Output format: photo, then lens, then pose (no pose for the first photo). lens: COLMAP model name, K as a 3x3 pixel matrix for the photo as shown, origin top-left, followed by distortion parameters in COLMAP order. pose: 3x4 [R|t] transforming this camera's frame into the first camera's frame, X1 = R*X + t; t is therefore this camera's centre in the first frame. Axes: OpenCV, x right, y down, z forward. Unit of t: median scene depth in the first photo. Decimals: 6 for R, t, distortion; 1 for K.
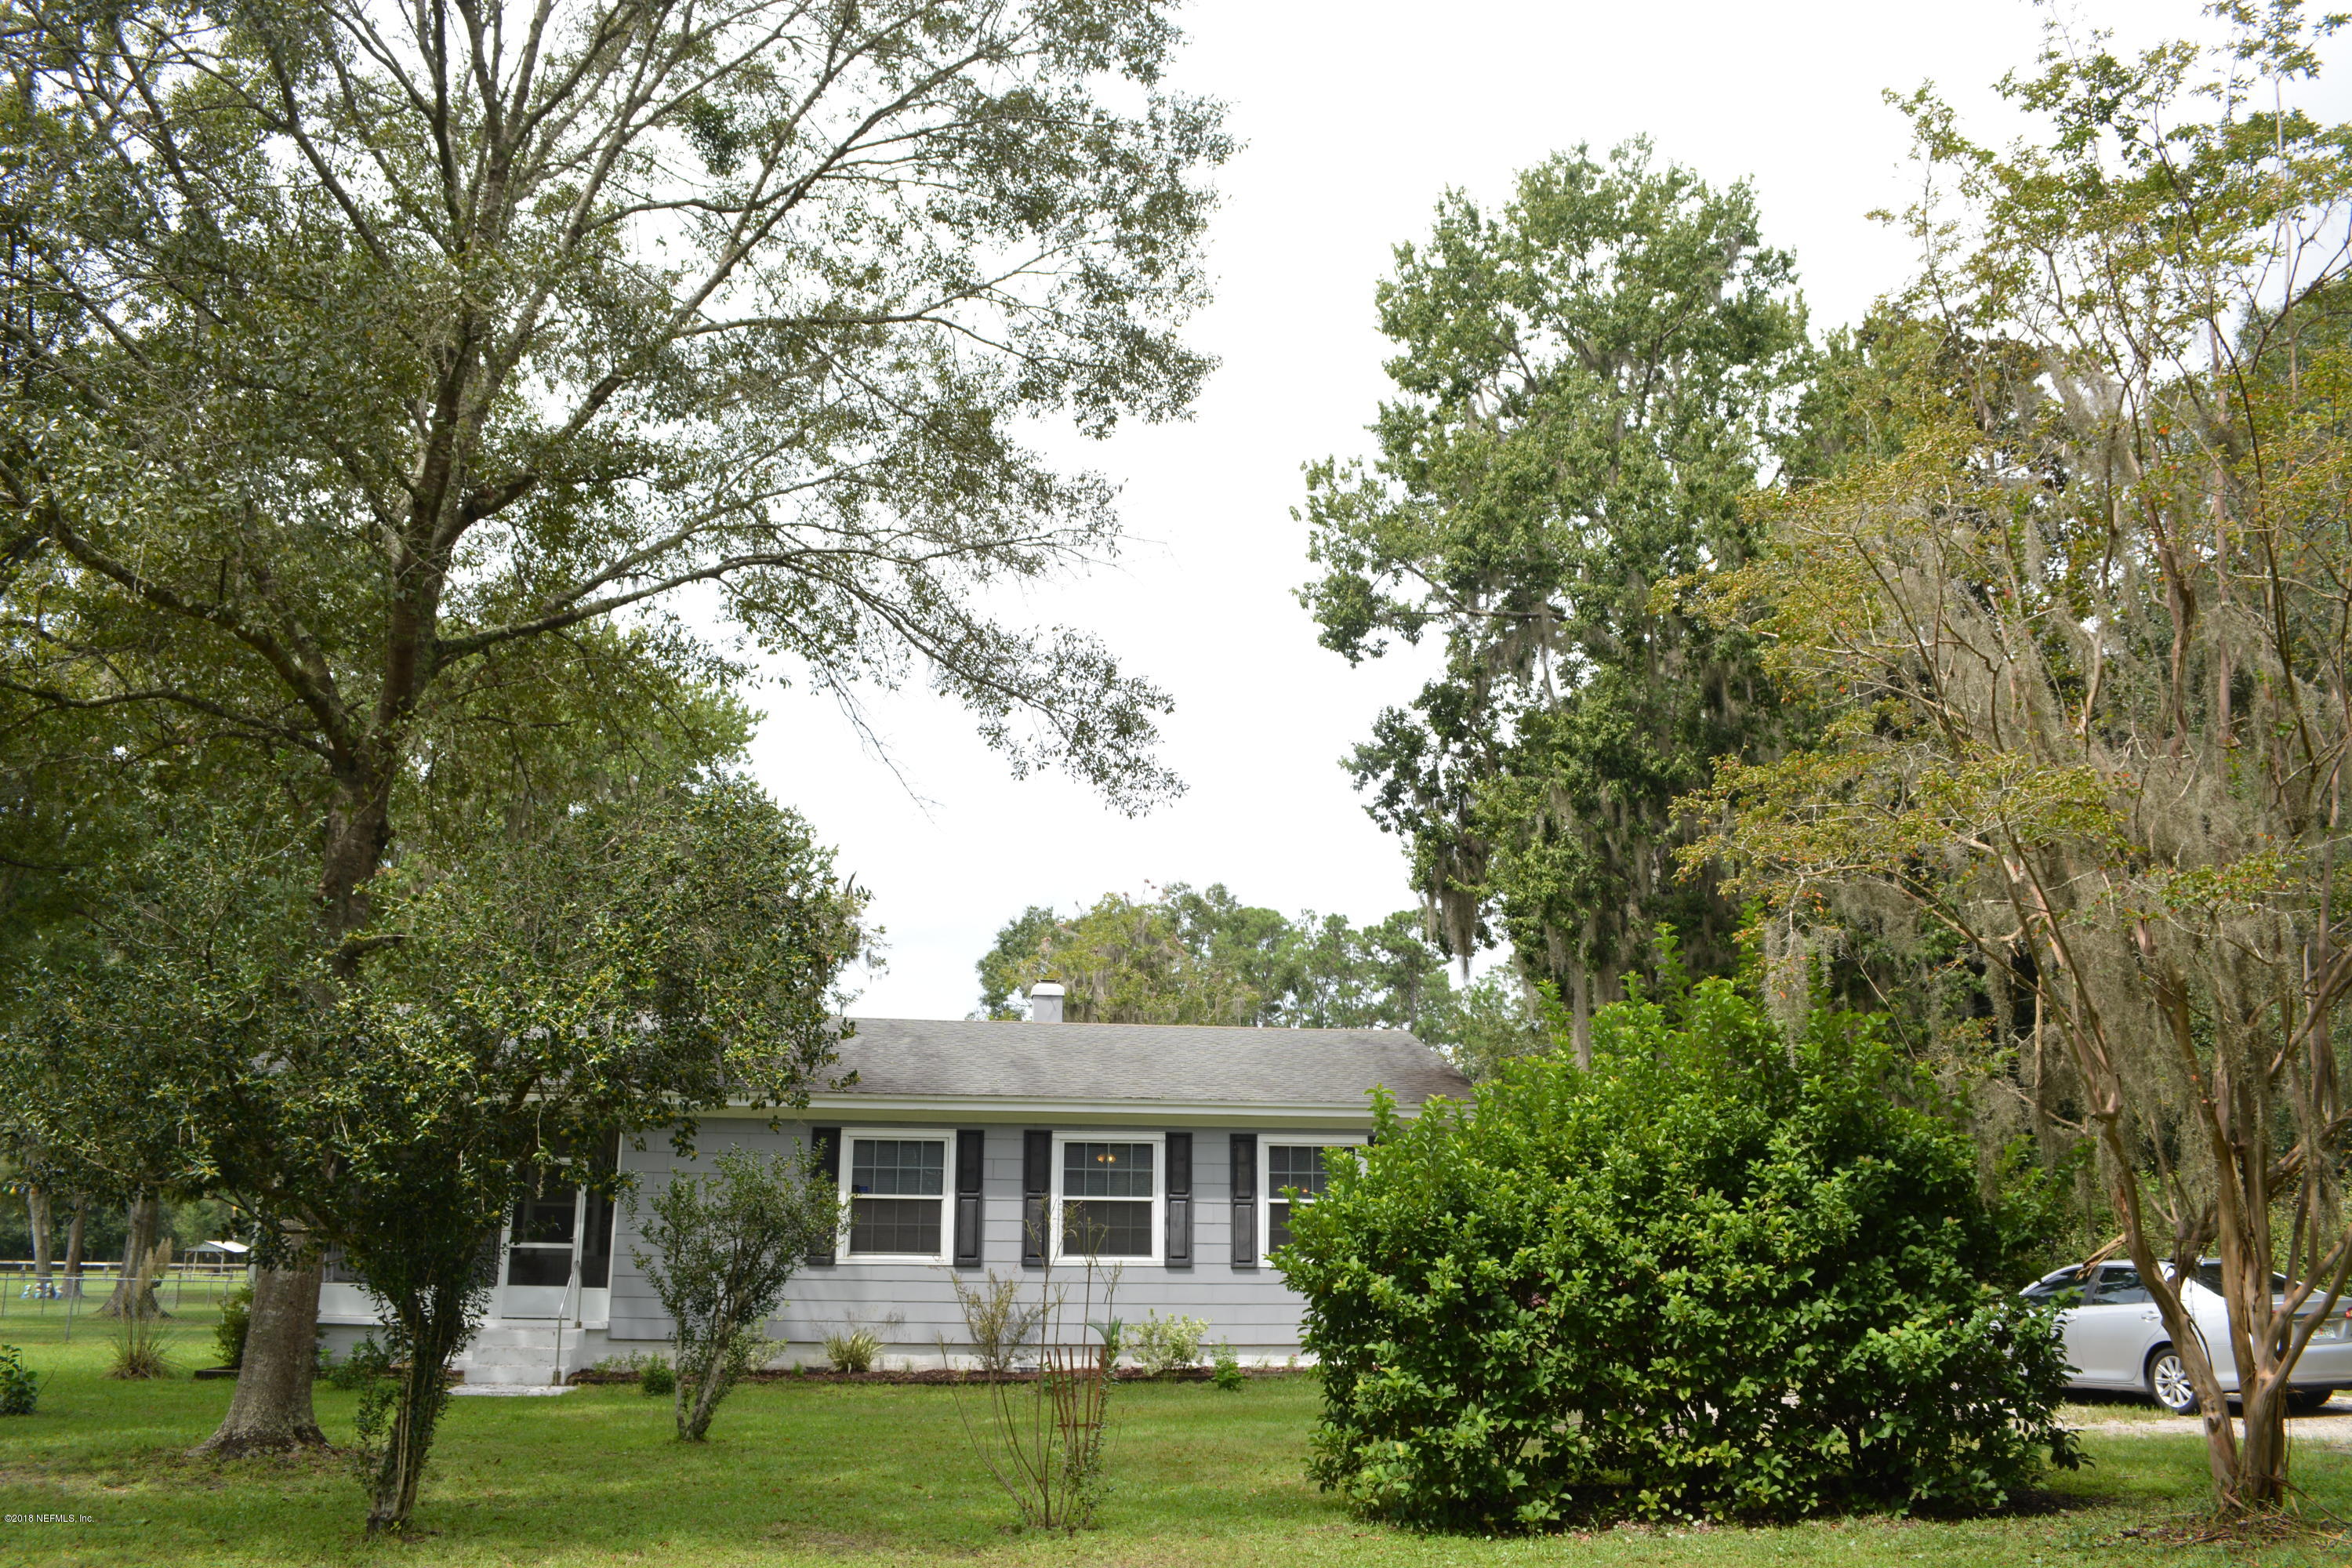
lens RADIAL K [[1845.3, 0, 1184.7], [0, 1845.3, 782.9], [0, 0, 1]] dist [-0.085768, 0.010391]
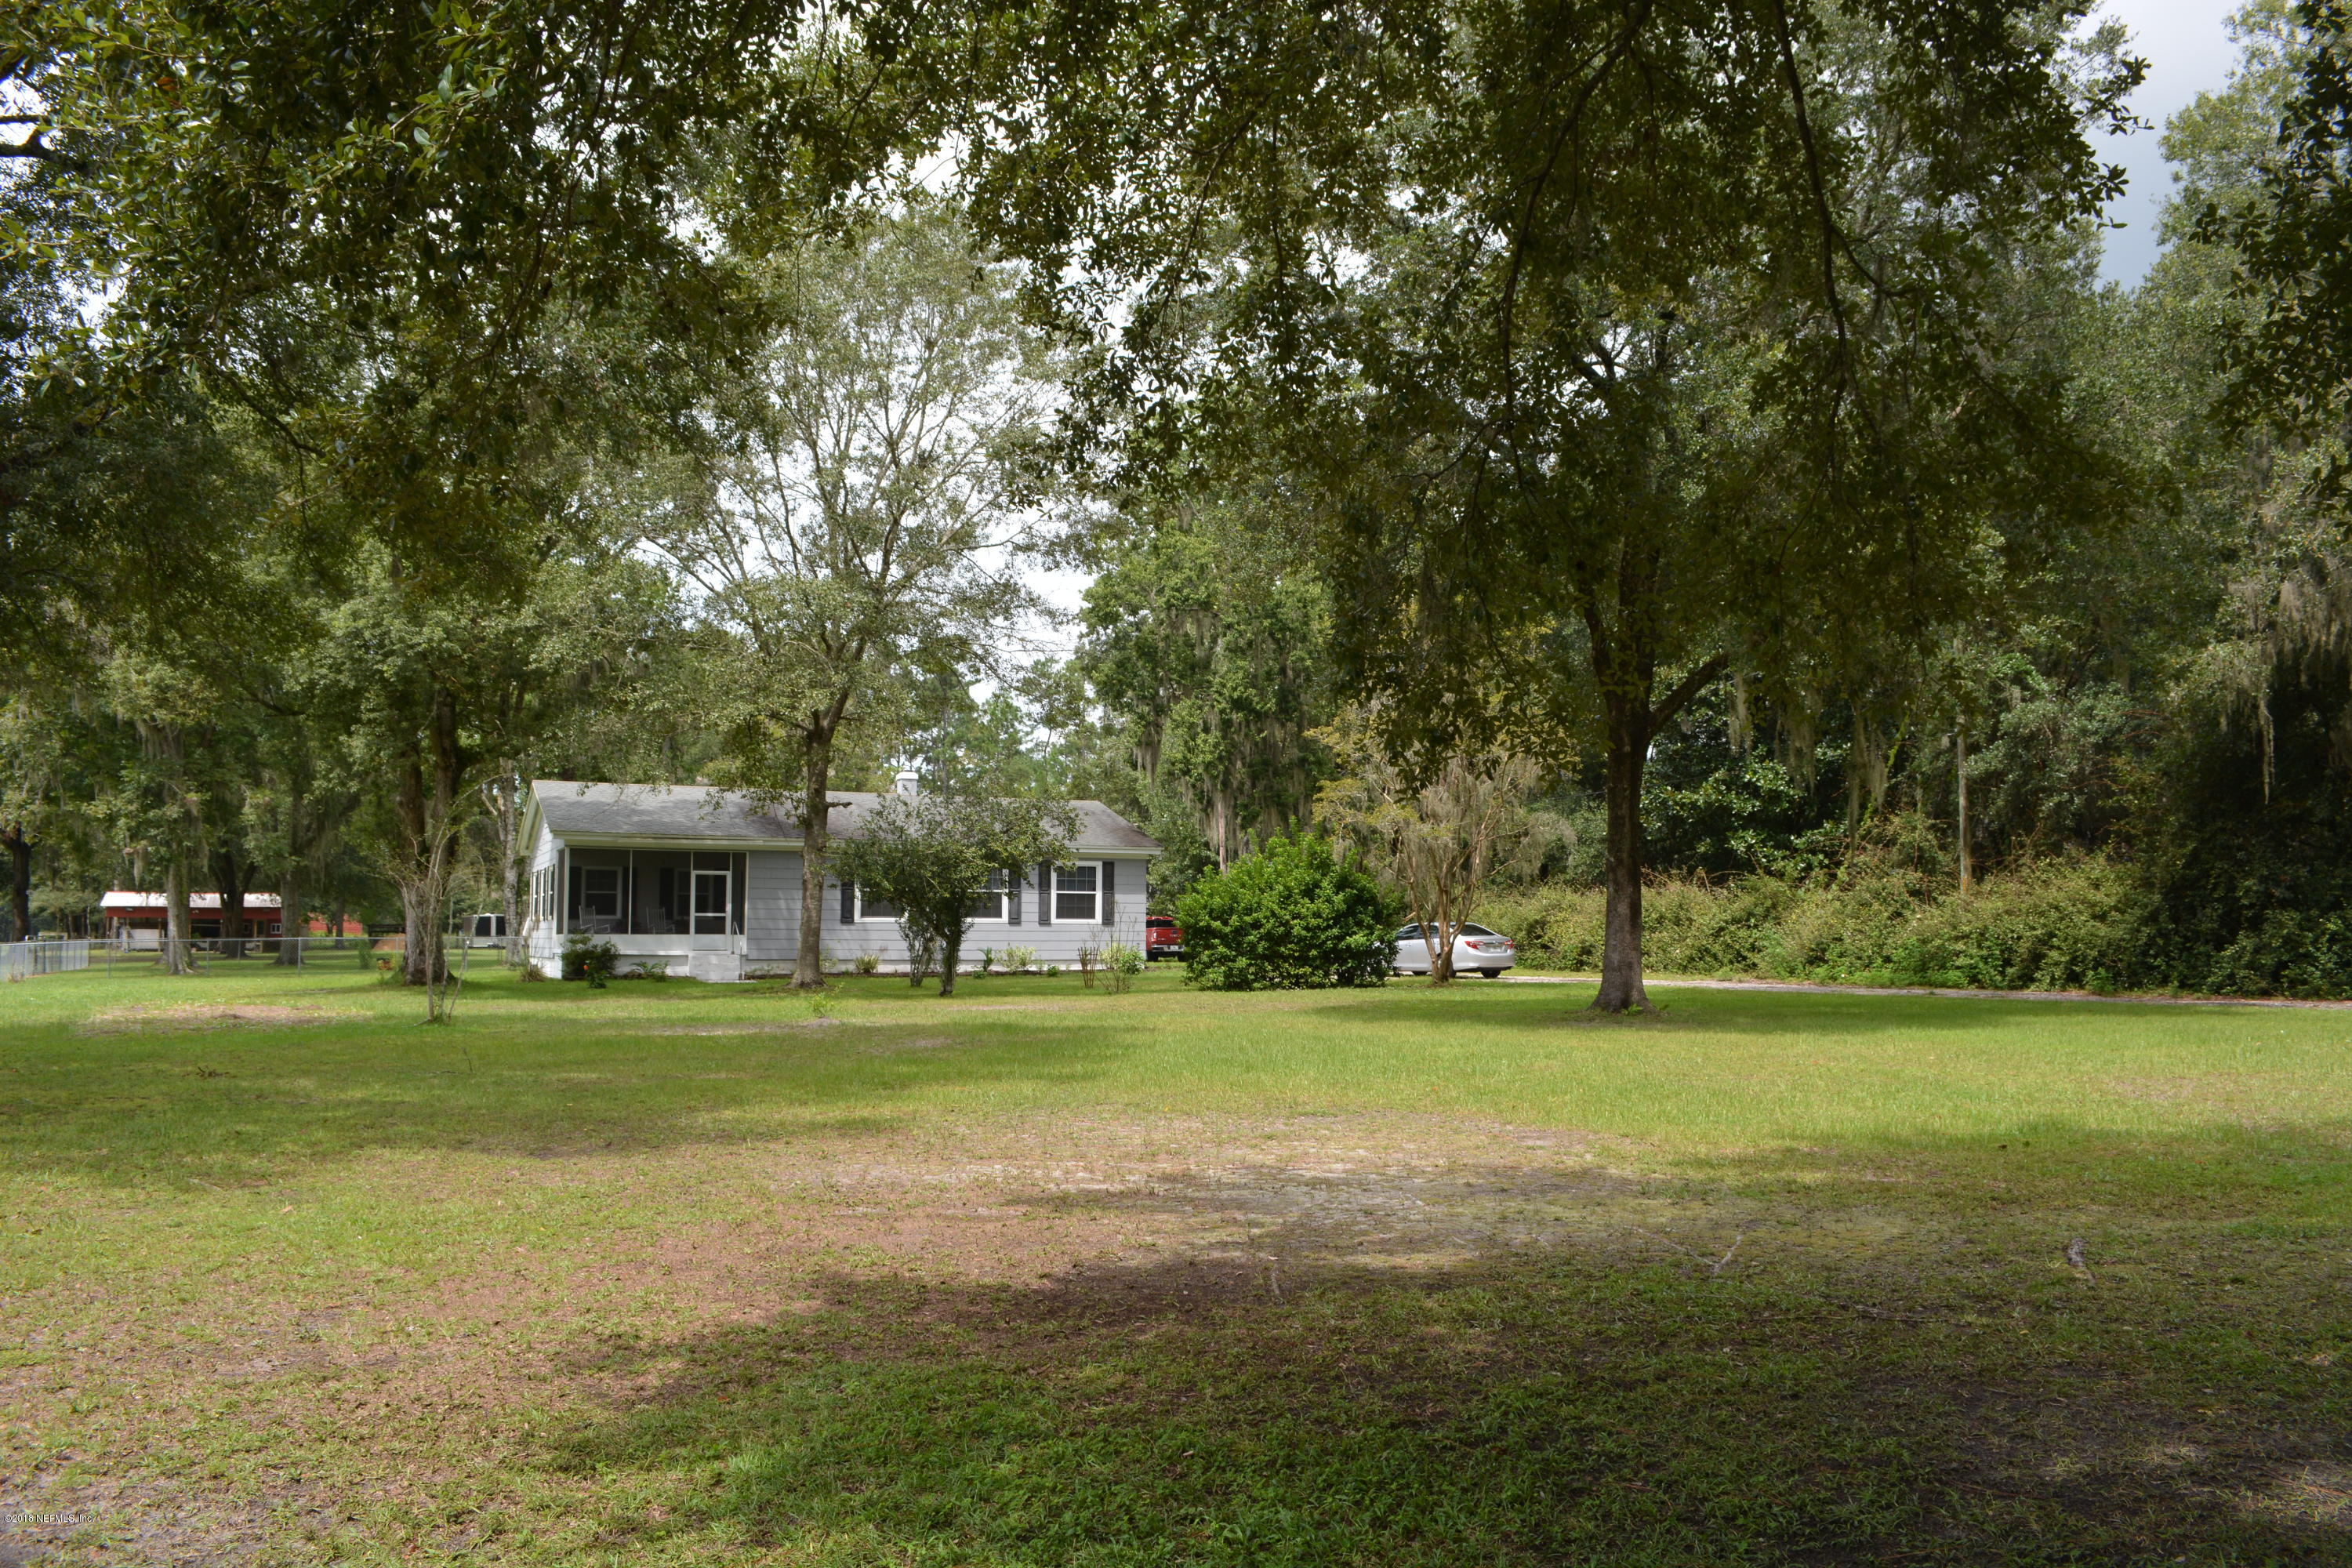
lens RADIAL K [[1845.3, 0, 1184.7], [0, 1845.3, 782.9], [0, 0, 1]] dist [-0.085768, 0.010391]
pose [[0.955531, 0.021394, 0.294115, -0.601636], [-0.072271, 0.983938, 0.163225, -0.340546], [-0.285899, -0.177223, 0.941729, -1.367291]]
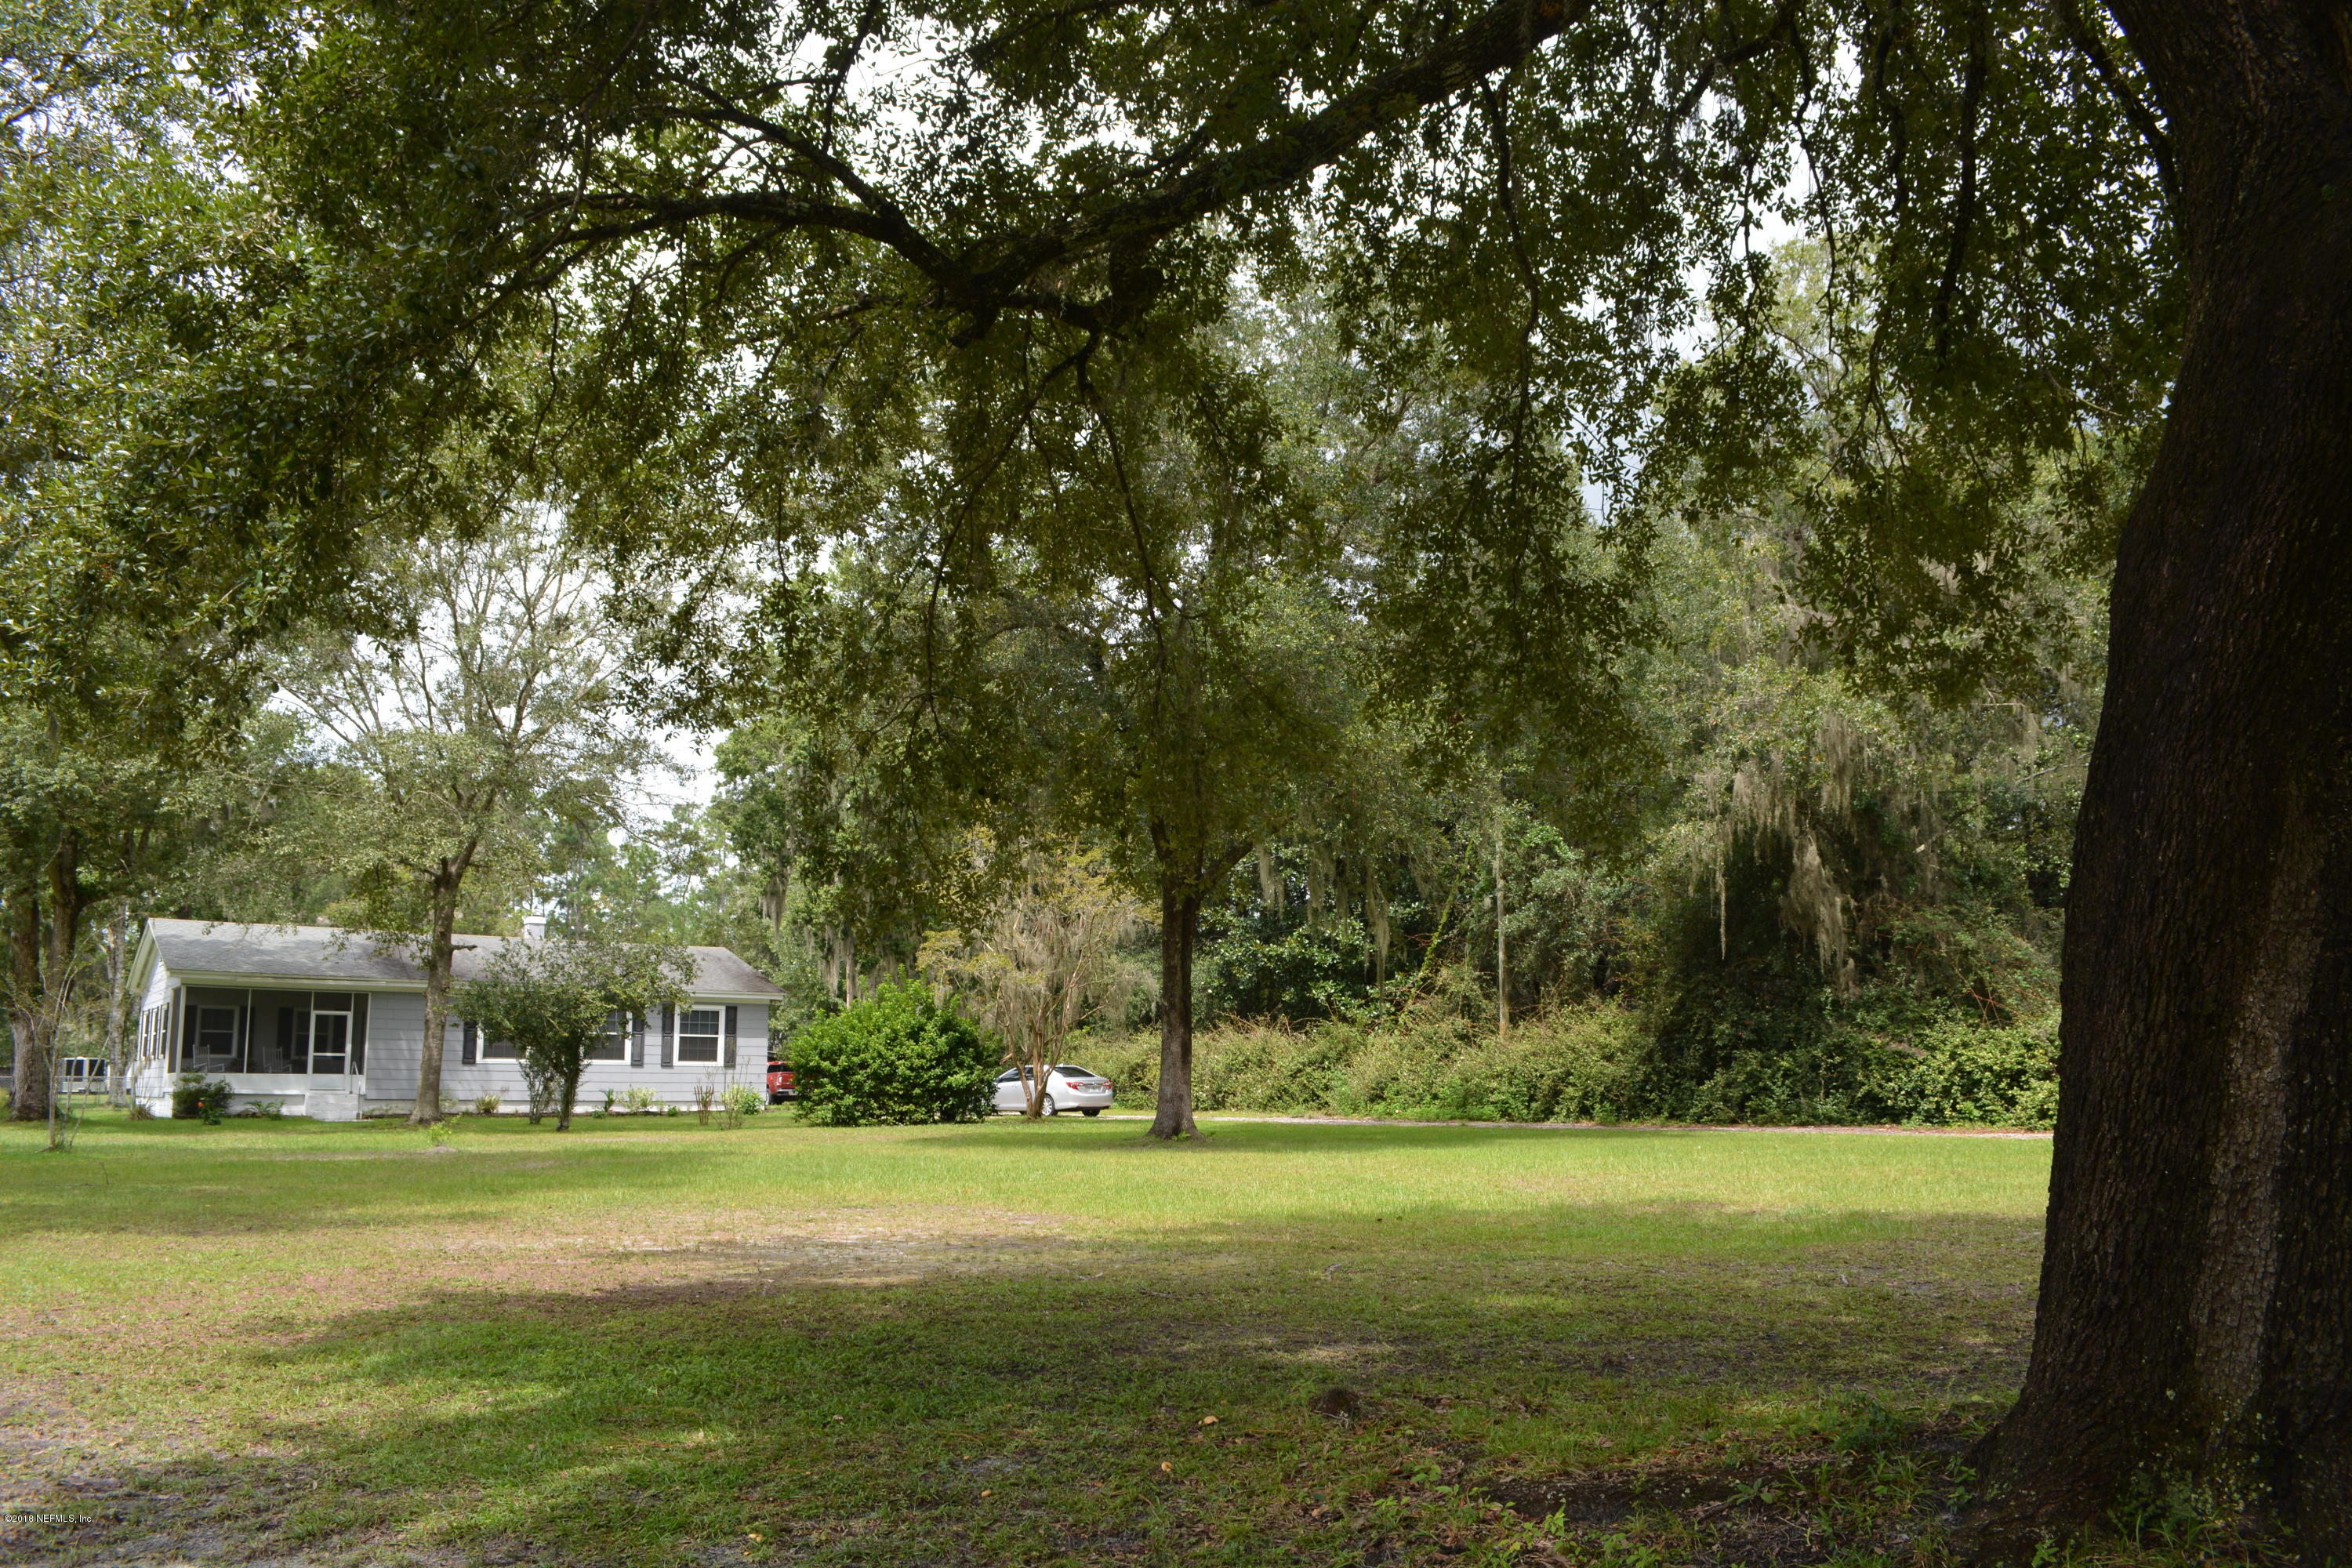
lens RADIAL K [[1845.3, 0, 1184.7], [0, 1845.3, 782.9], [0, 0, 1]] dist [-0.085768, 0.010391]
pose [[0.883311, 0.069287, 0.463639, -0.621221], [-0.112235, 0.991510, 0.065655, -0.378808], [-0.455154, -0.110030, 0.883588, -1.571108]]
